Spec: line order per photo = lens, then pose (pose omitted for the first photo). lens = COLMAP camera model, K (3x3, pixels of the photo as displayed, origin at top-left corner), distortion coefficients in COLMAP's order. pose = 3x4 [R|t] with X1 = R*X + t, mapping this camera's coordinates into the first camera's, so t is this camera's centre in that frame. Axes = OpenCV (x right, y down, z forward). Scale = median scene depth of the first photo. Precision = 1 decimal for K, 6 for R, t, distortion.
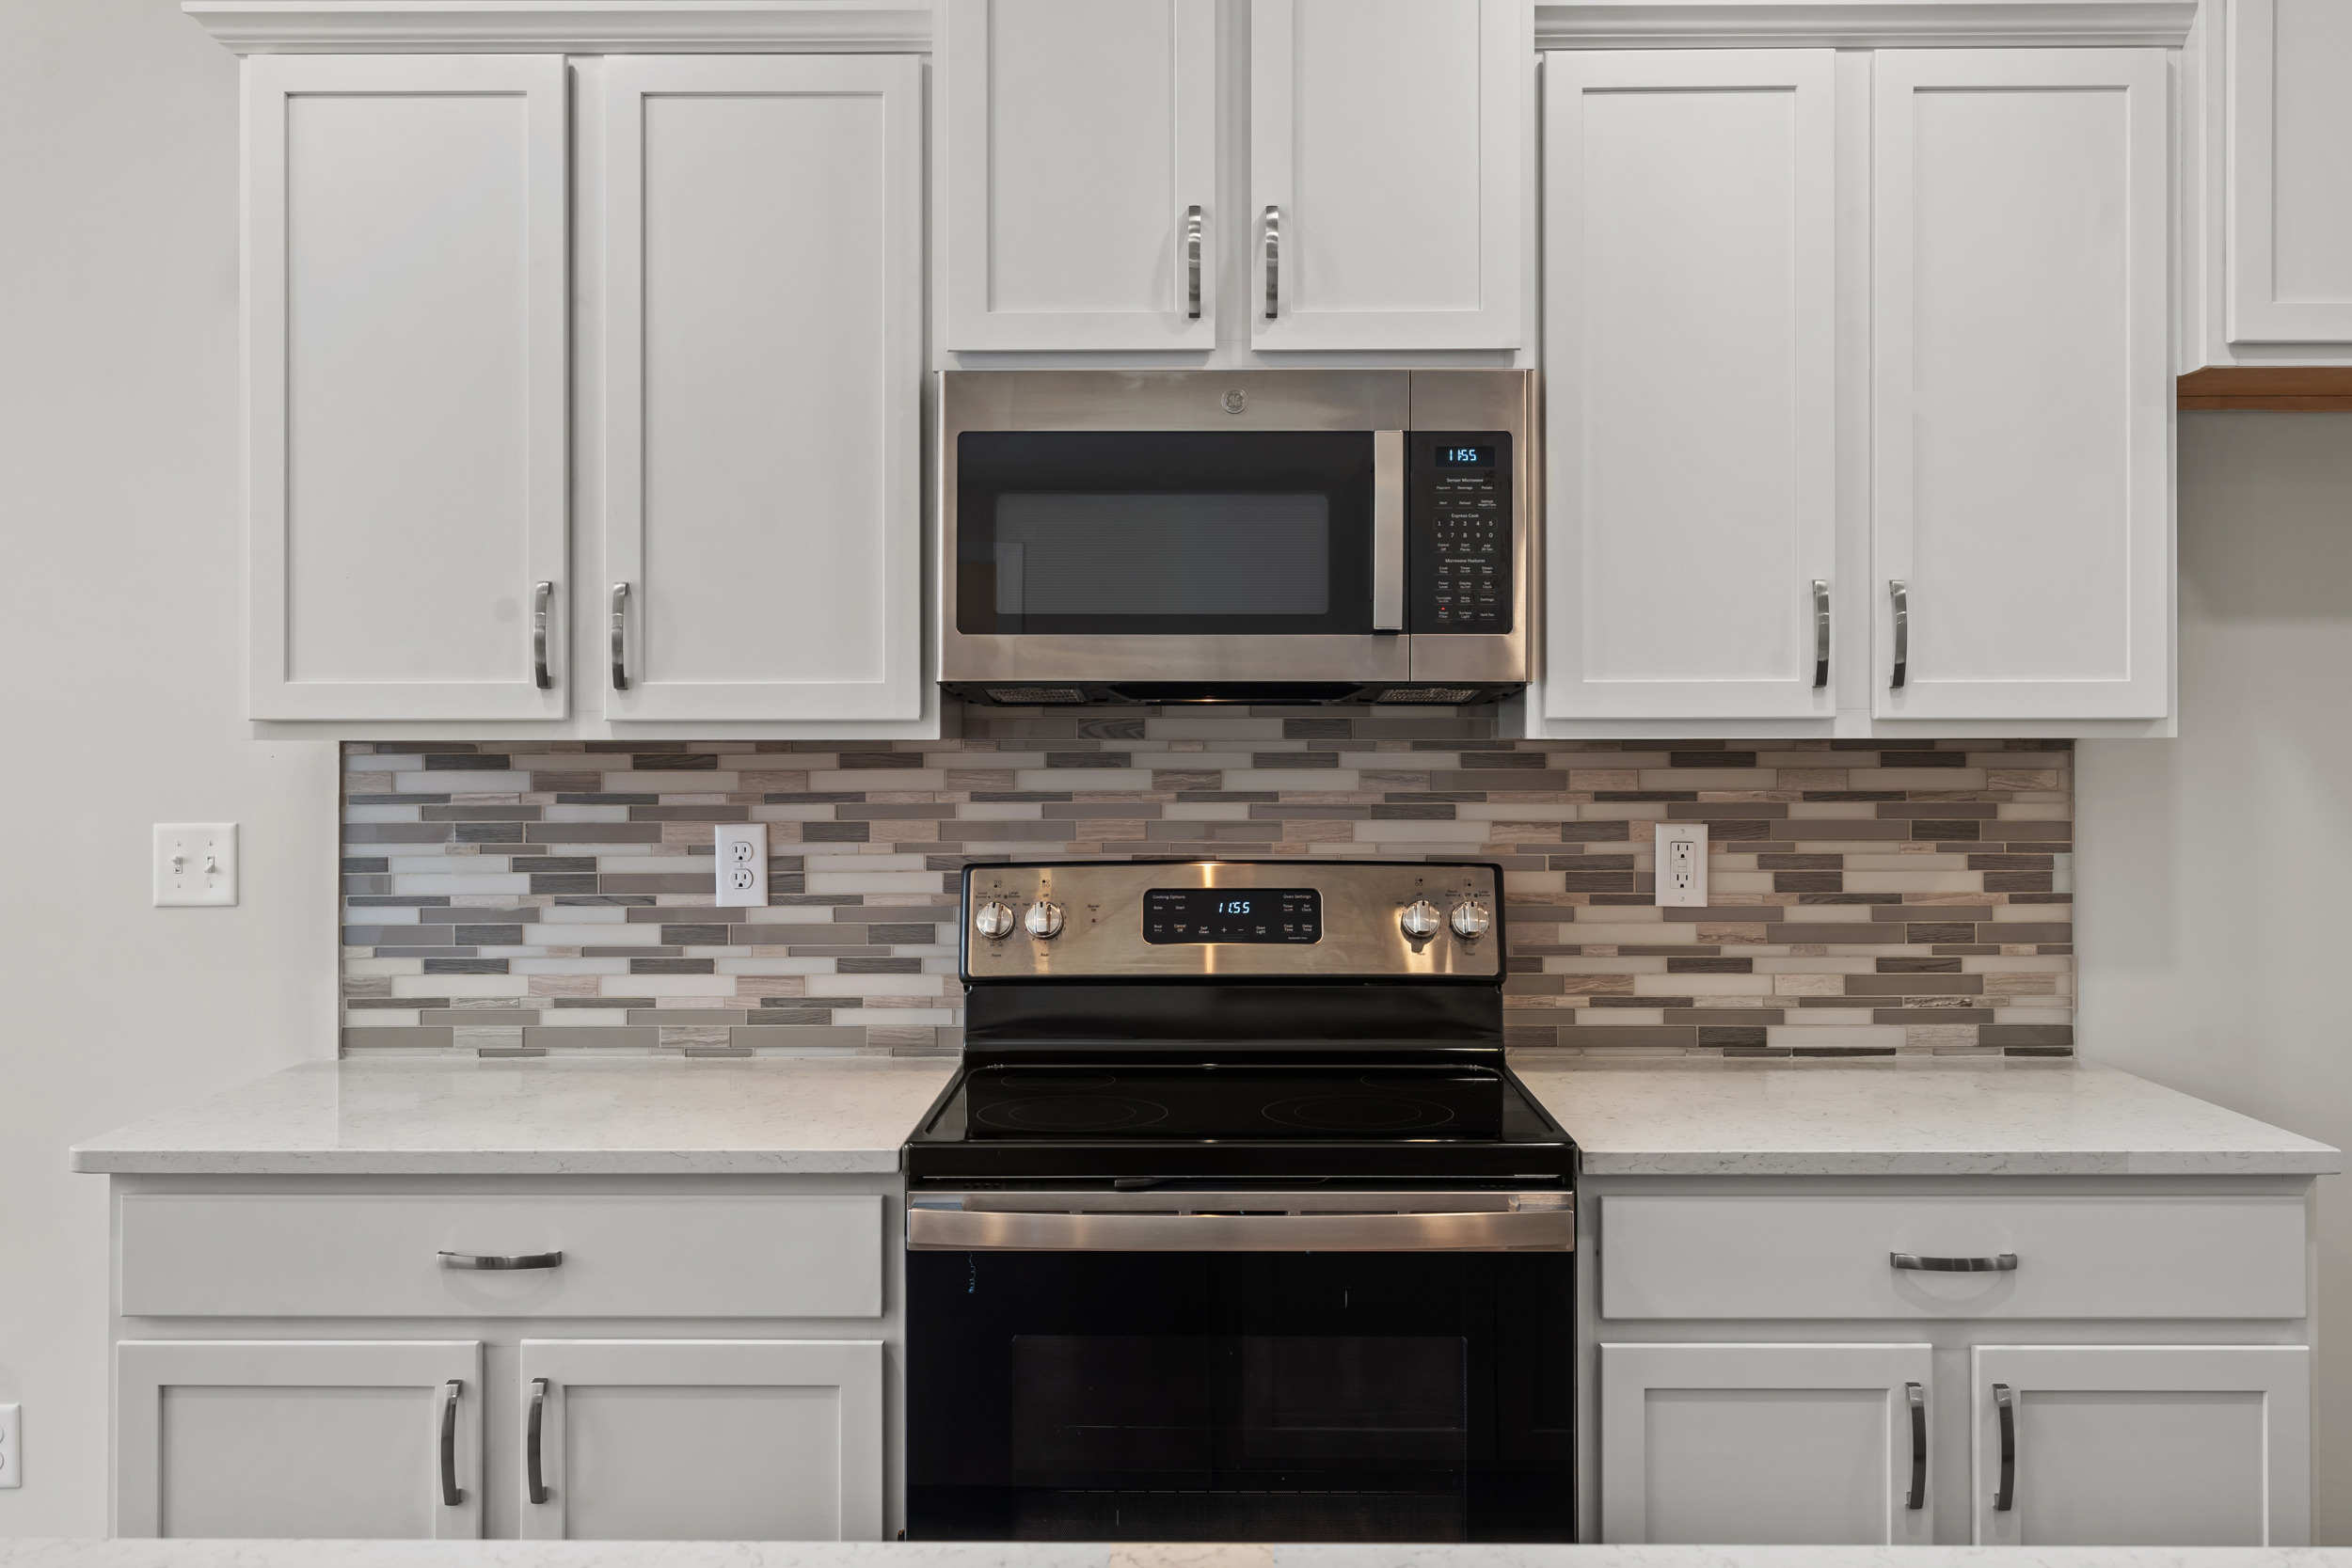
lens RADIAL K [[2056.6, 0, 1197.9], [0, 2056.6, 726.5], [0, 0, 1]] dist [0.003876, 0.001642]
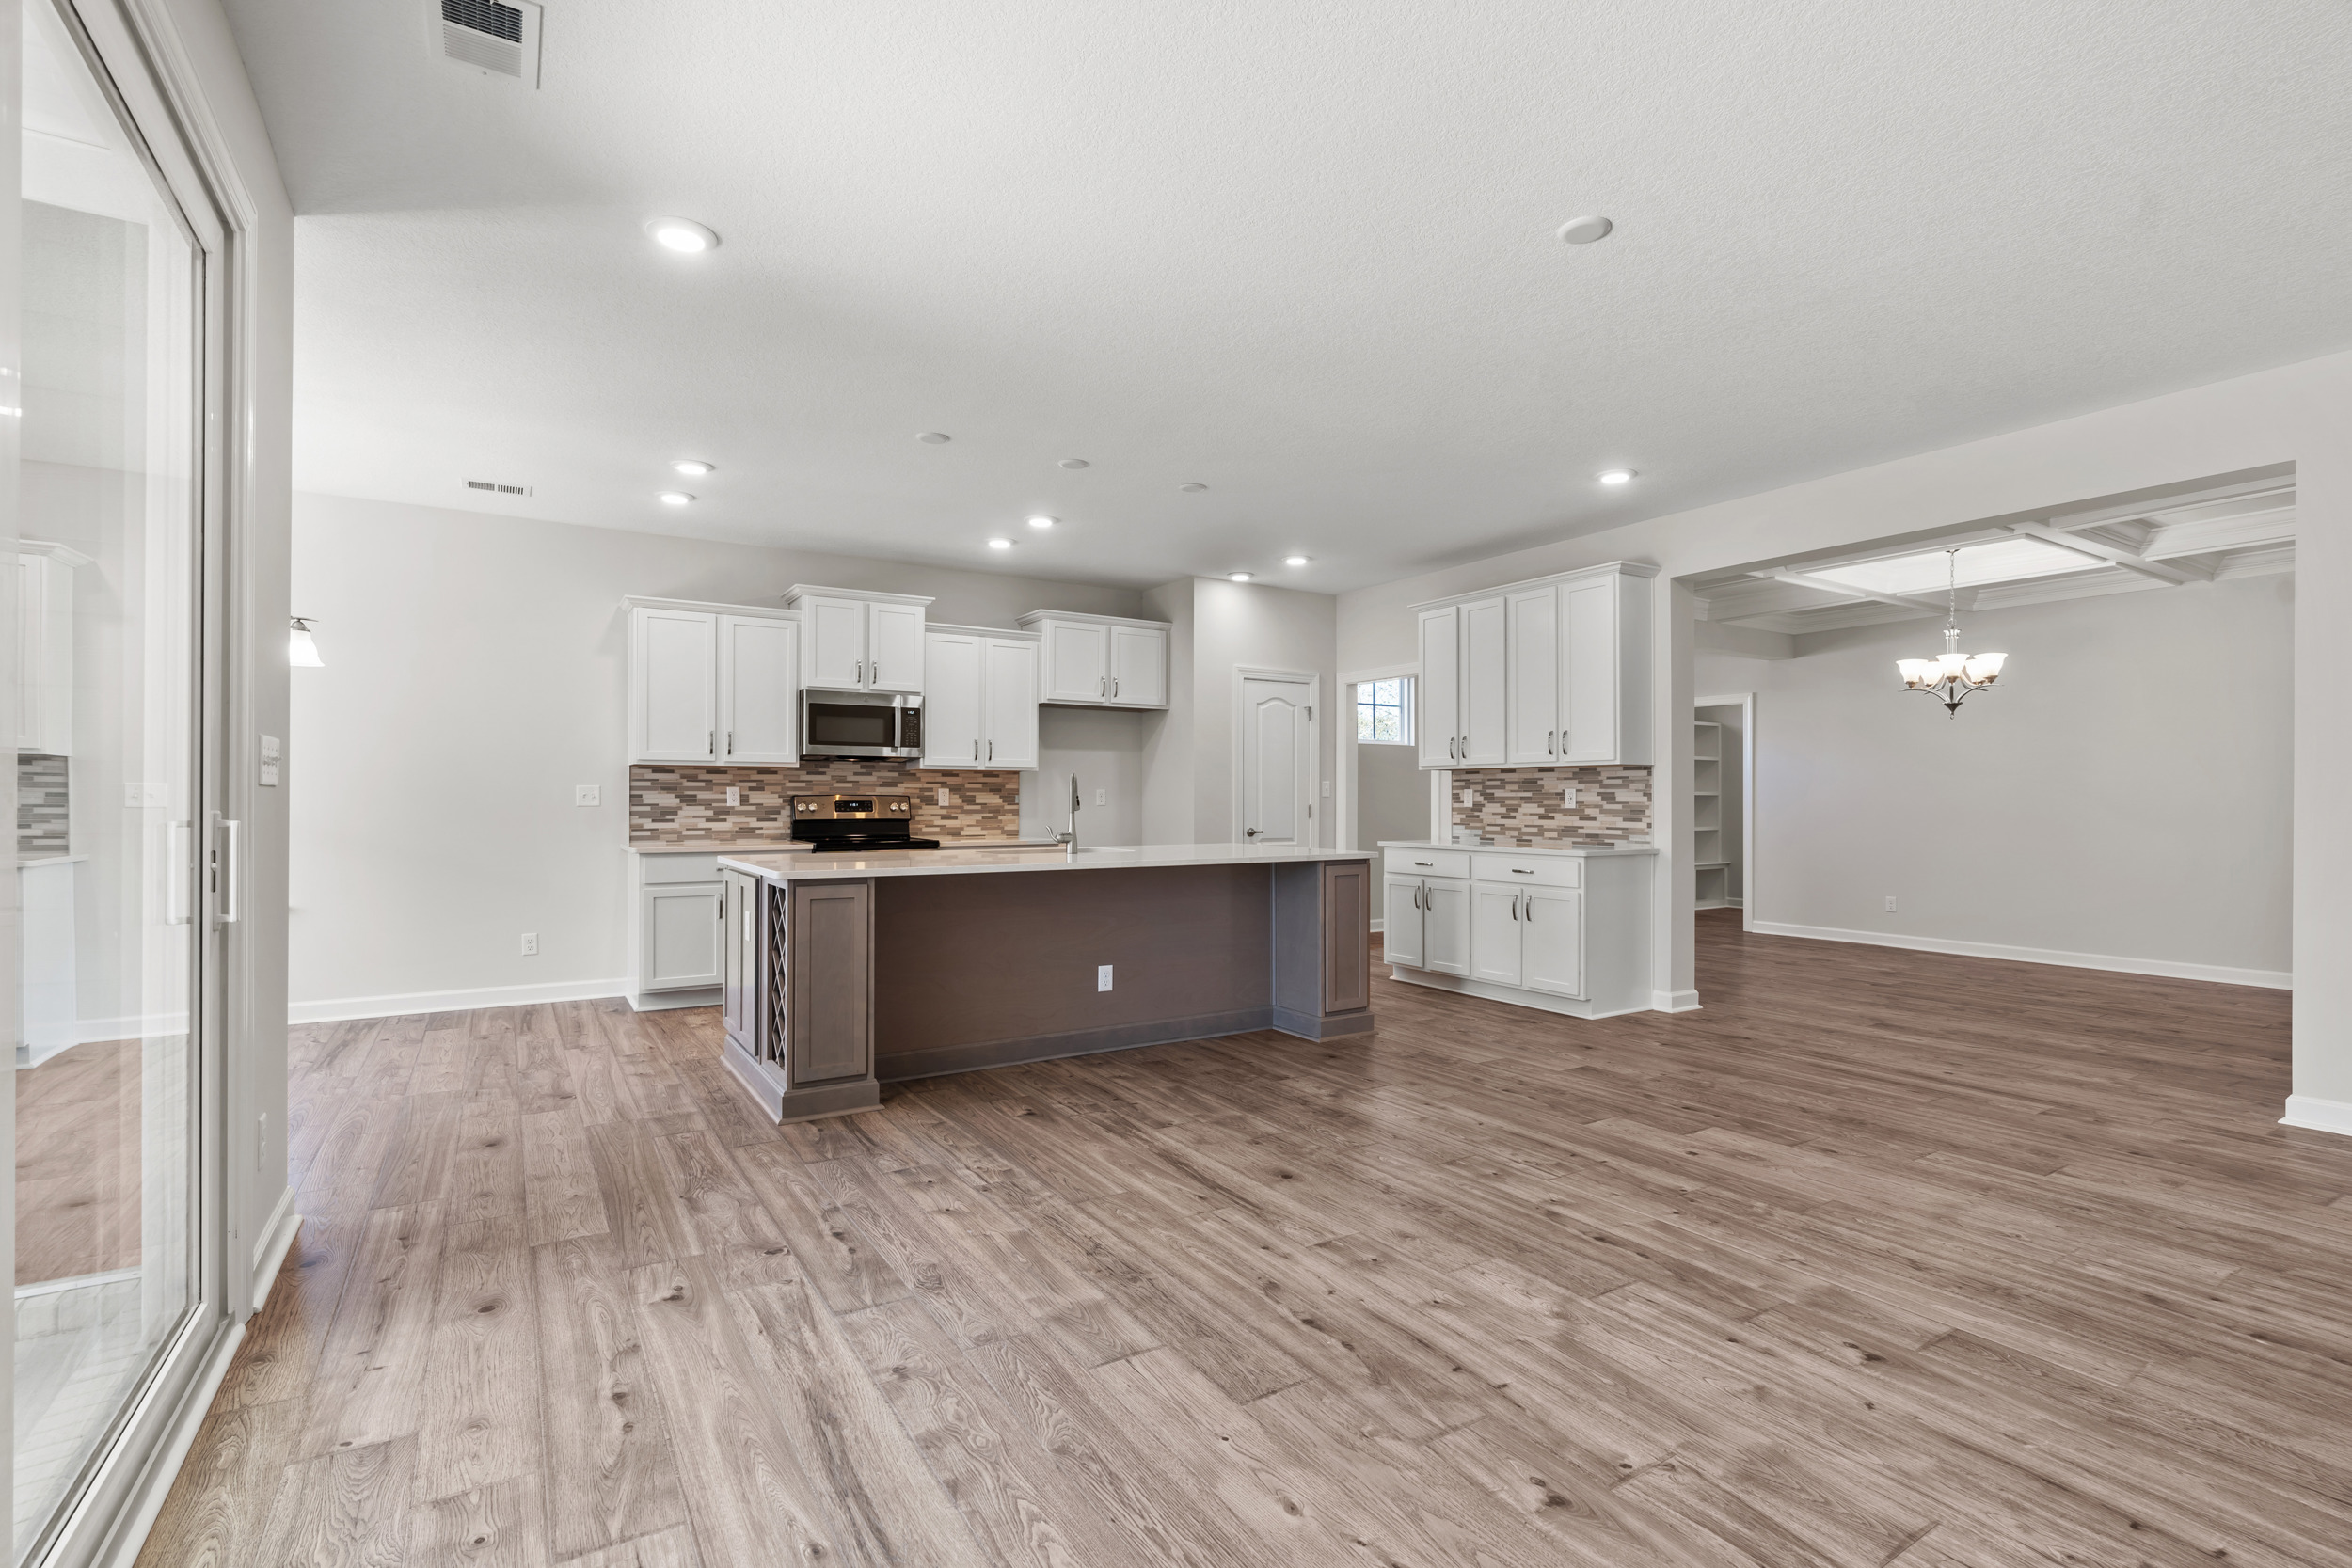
lens RADIAL K [[1064.4, 0, 1178.8], [0, 1064.4, 793.6], [0, 0, 1]] dist [-0.008142, 0.003290]
pose [[0.840868, 0.005502, 0.541212, -0.641522], [-0.004612, 0.999985, -0.002999, 0.063928], [-0.541220, 0.000026, 0.840881, -1.368677]]
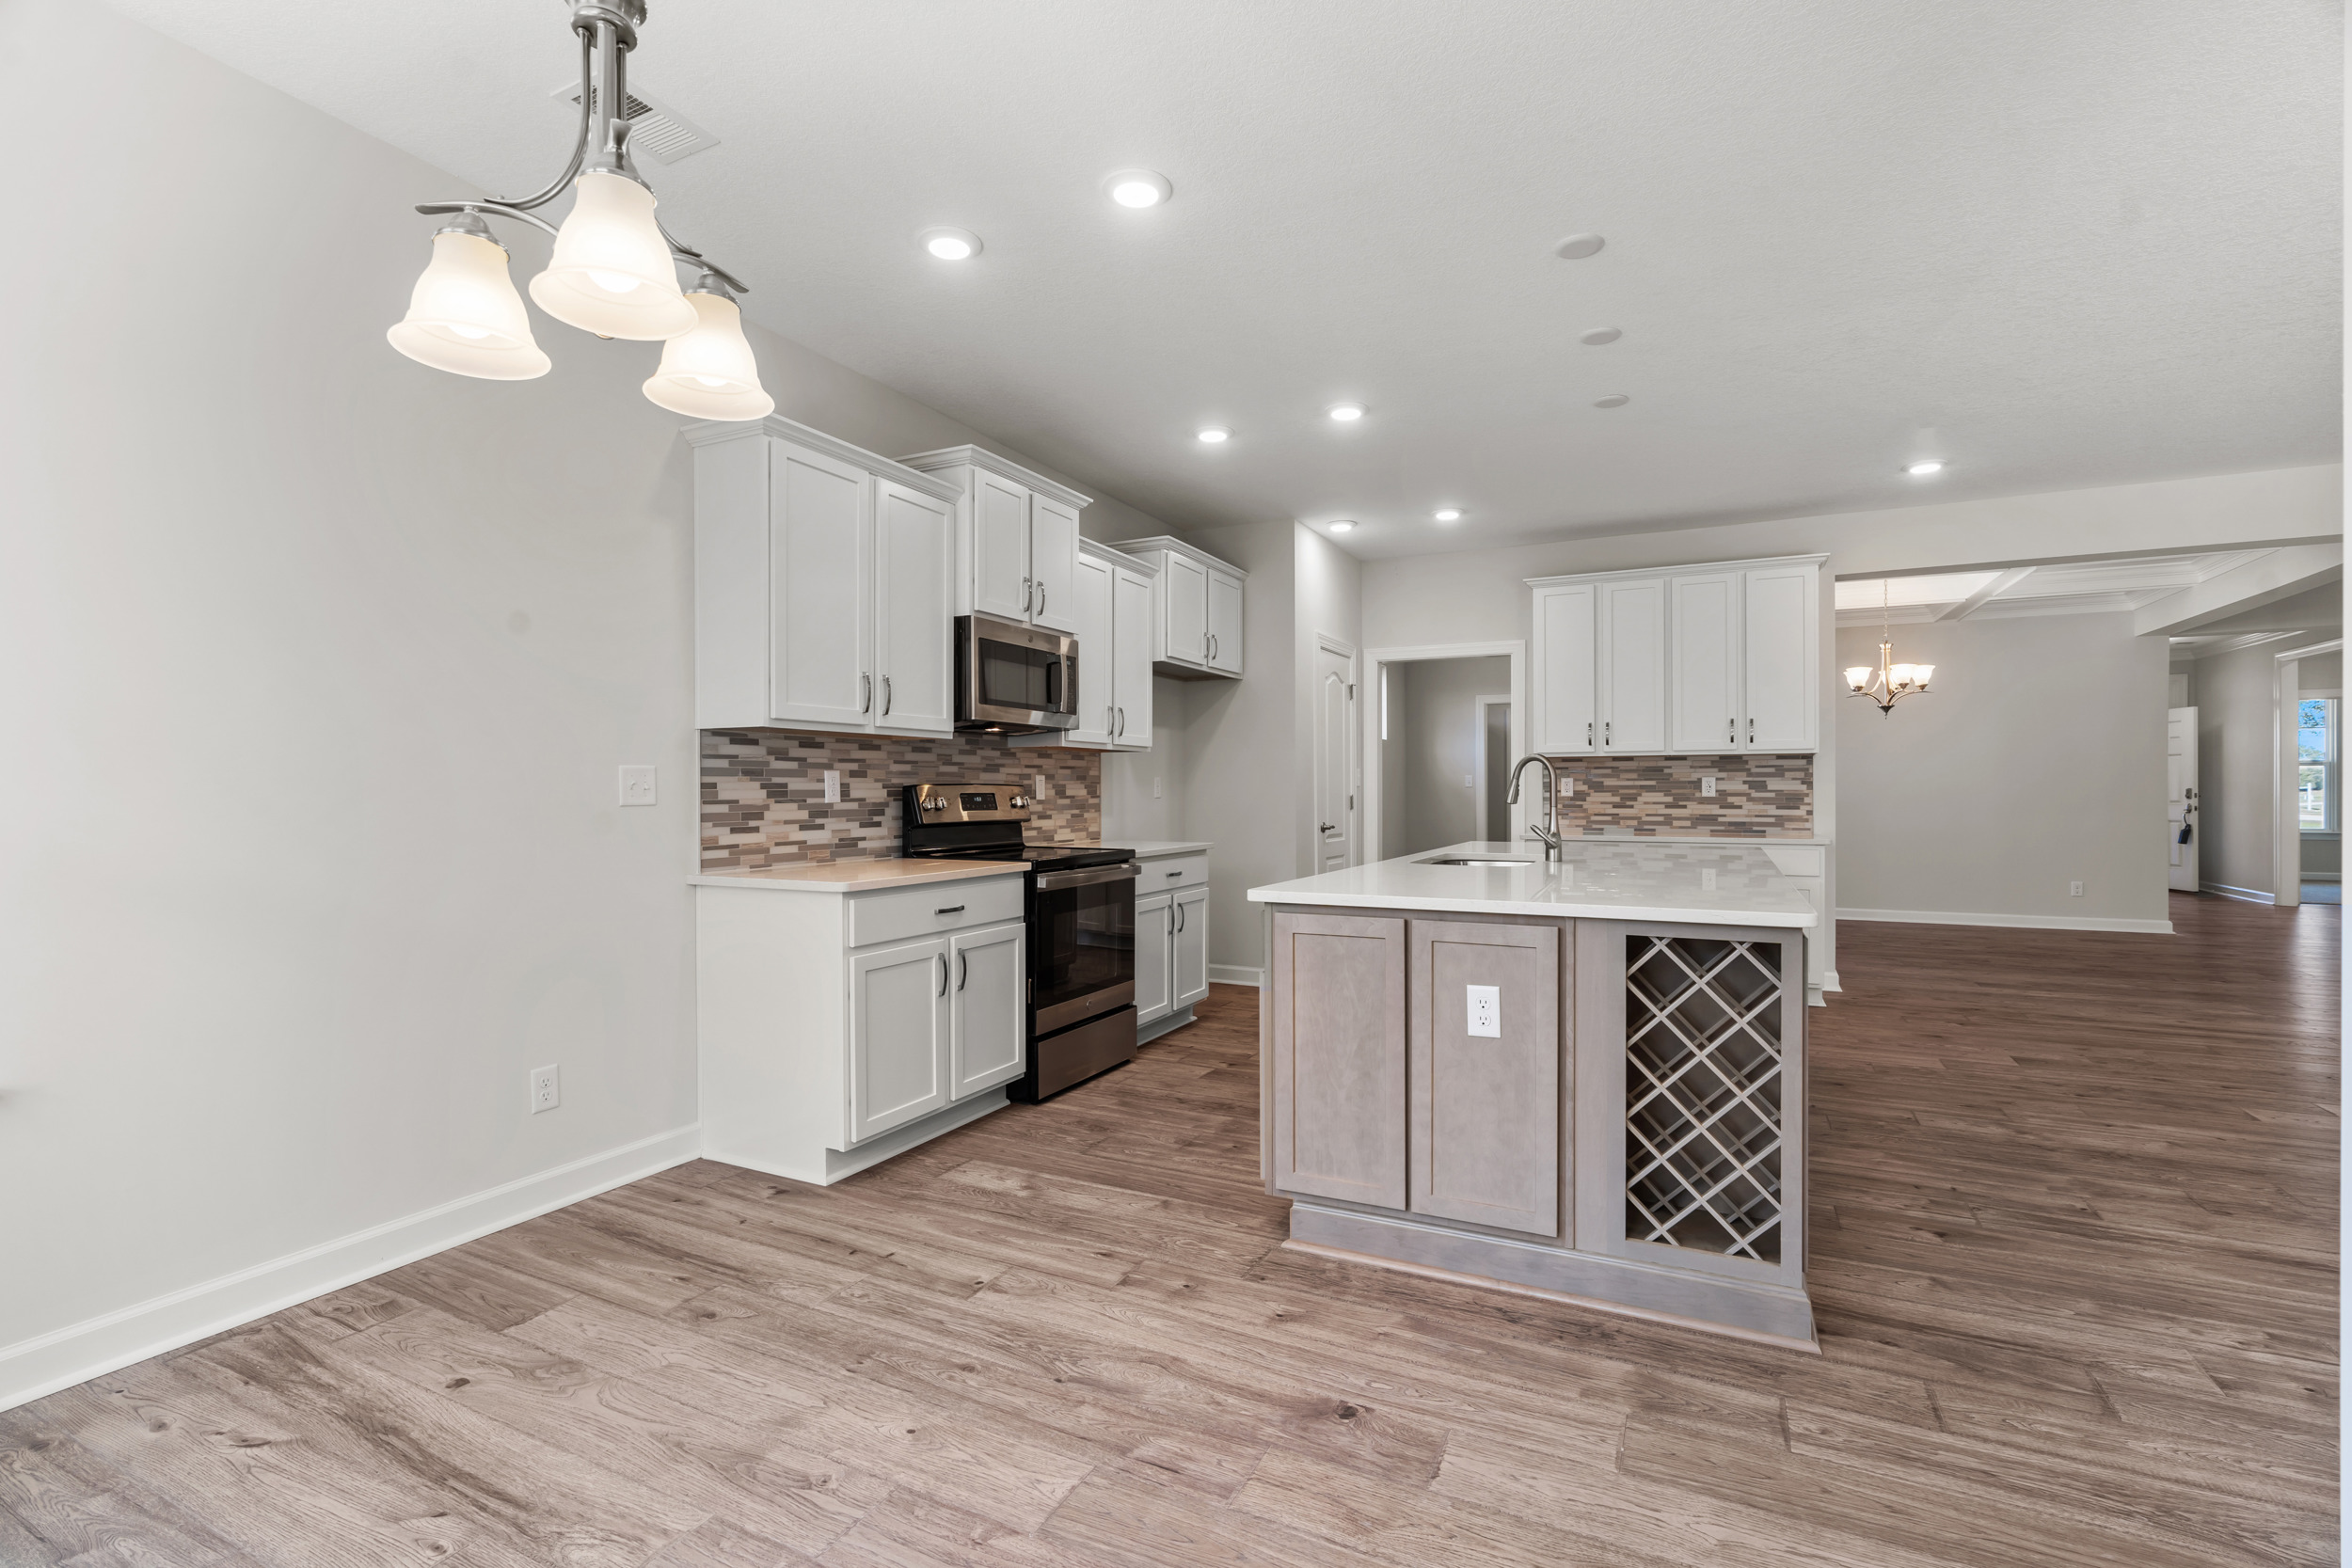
lens RADIAL K [[1064.4, 0, 1181.0], [0, 1064.4, 780.3], [0, 0, 1]] dist [-0.008142, 0.003290]
pose [[0.442016, 0.008296, 0.896969, -1.208931], [-0.001362, 0.999962, -0.008577, 0.070492], [-0.897006, 0.002570, 0.442011, 0.034752]]
